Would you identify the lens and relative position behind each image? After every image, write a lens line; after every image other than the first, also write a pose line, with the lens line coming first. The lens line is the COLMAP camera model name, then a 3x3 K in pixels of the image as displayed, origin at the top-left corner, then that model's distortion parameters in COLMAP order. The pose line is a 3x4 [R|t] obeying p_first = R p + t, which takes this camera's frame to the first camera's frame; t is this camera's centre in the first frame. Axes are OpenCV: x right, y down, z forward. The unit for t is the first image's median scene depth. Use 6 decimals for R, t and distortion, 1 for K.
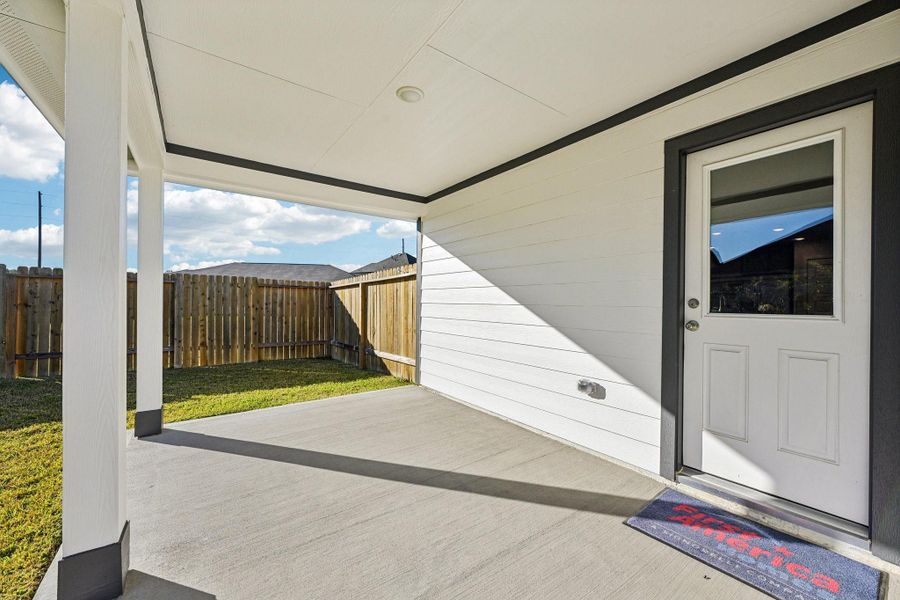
lens RADIAL K [[356.0, 0, 452.8], [0, 356.0, 300.8], [0, 0, 1]] dist [-0.000586, 0.000537]
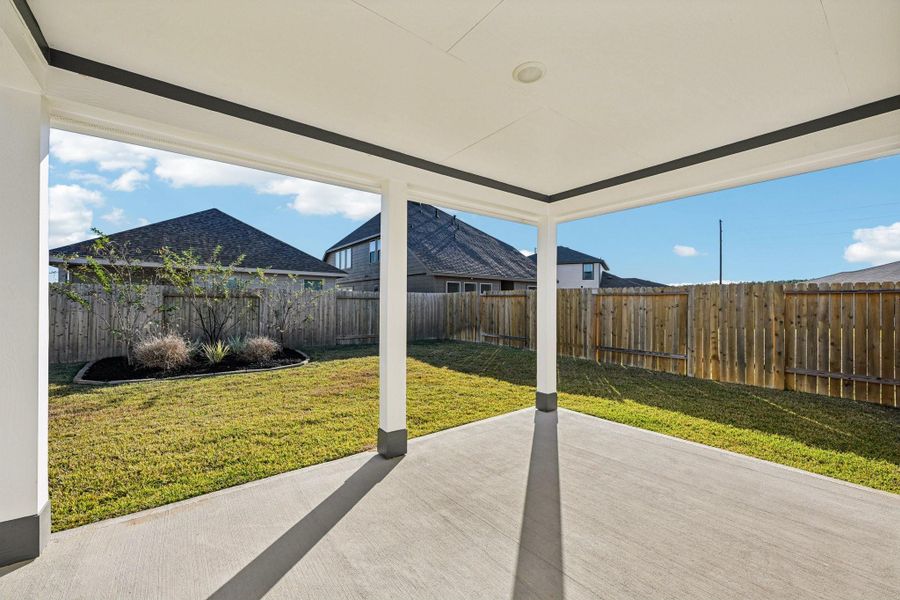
lens RADIAL K [[356.0, 0, 452.0], [0, 356.0, 300.7], [0, 0, 1]] dist [-0.000586, 0.000537]
pose [[0.031703, -0.019810, -0.999301, 0.224072], [-0.001785, 0.999801, -0.019877, -0.009398], [0.999496, 0.002414, 0.031661, 0.254162]]
